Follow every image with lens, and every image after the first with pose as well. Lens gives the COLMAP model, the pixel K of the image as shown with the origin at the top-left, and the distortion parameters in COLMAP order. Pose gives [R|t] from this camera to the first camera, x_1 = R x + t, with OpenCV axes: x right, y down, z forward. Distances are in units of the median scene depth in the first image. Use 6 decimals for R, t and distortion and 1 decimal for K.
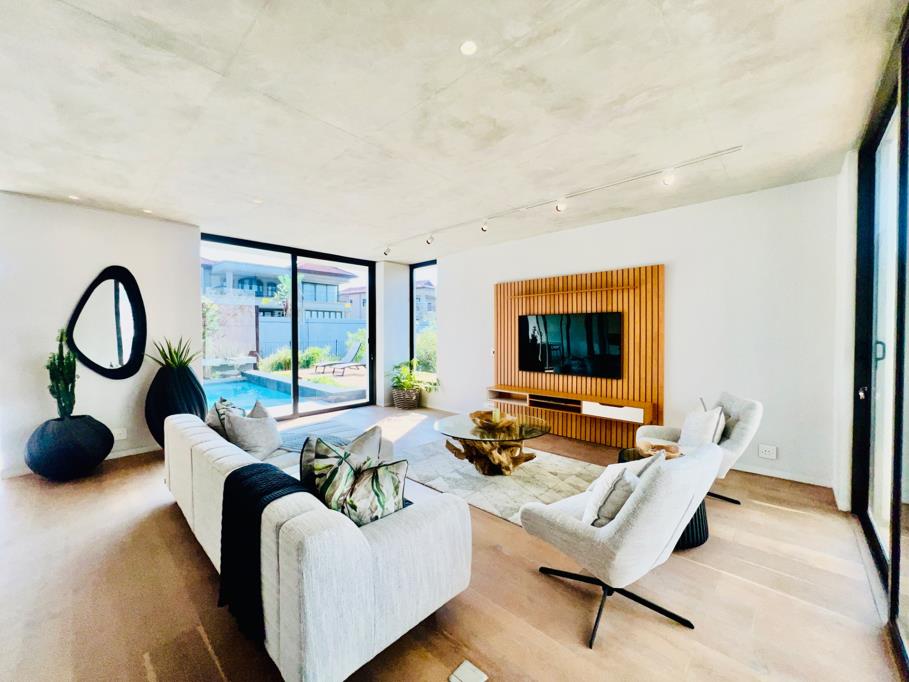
lens RADIAL K [[365.9, 0, 449.2], [0, 365.9, 342.9], [0, 0, 1]] dist [0.000515, 0.000191]
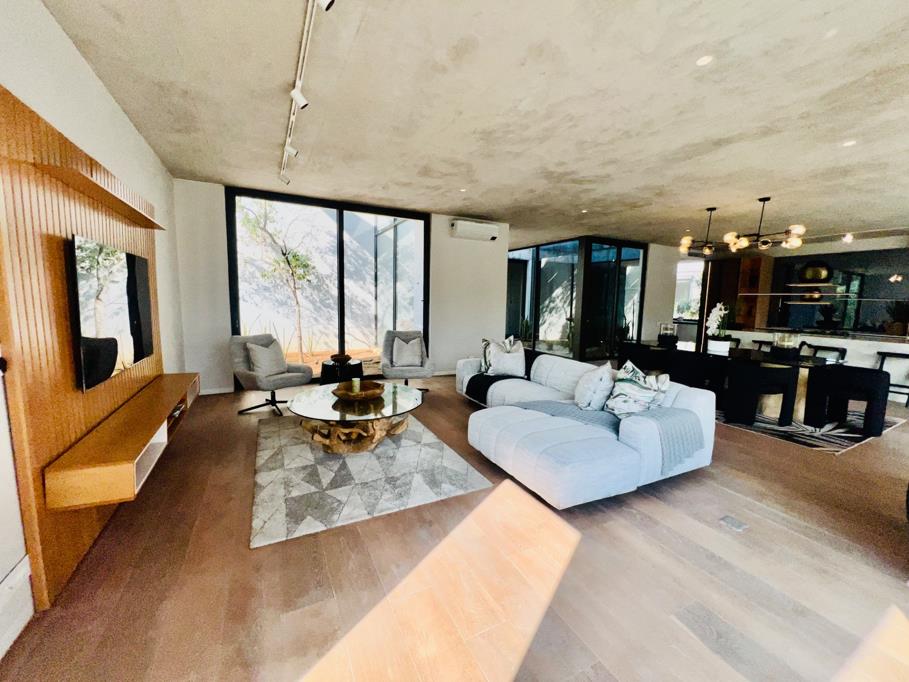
lens RADIAL K [[365.9, 0, 452.3], [0, 365.9, 335.6], [0, 0, 1]] dist [0.000515, 0.000191]
pose [[-0.947082, -0.054113, 0.316397, -0.559325], [-0.012030, 0.990979, 0.133474, -0.069401], [-0.320765, 0.122605, -0.939190, 2.628705]]
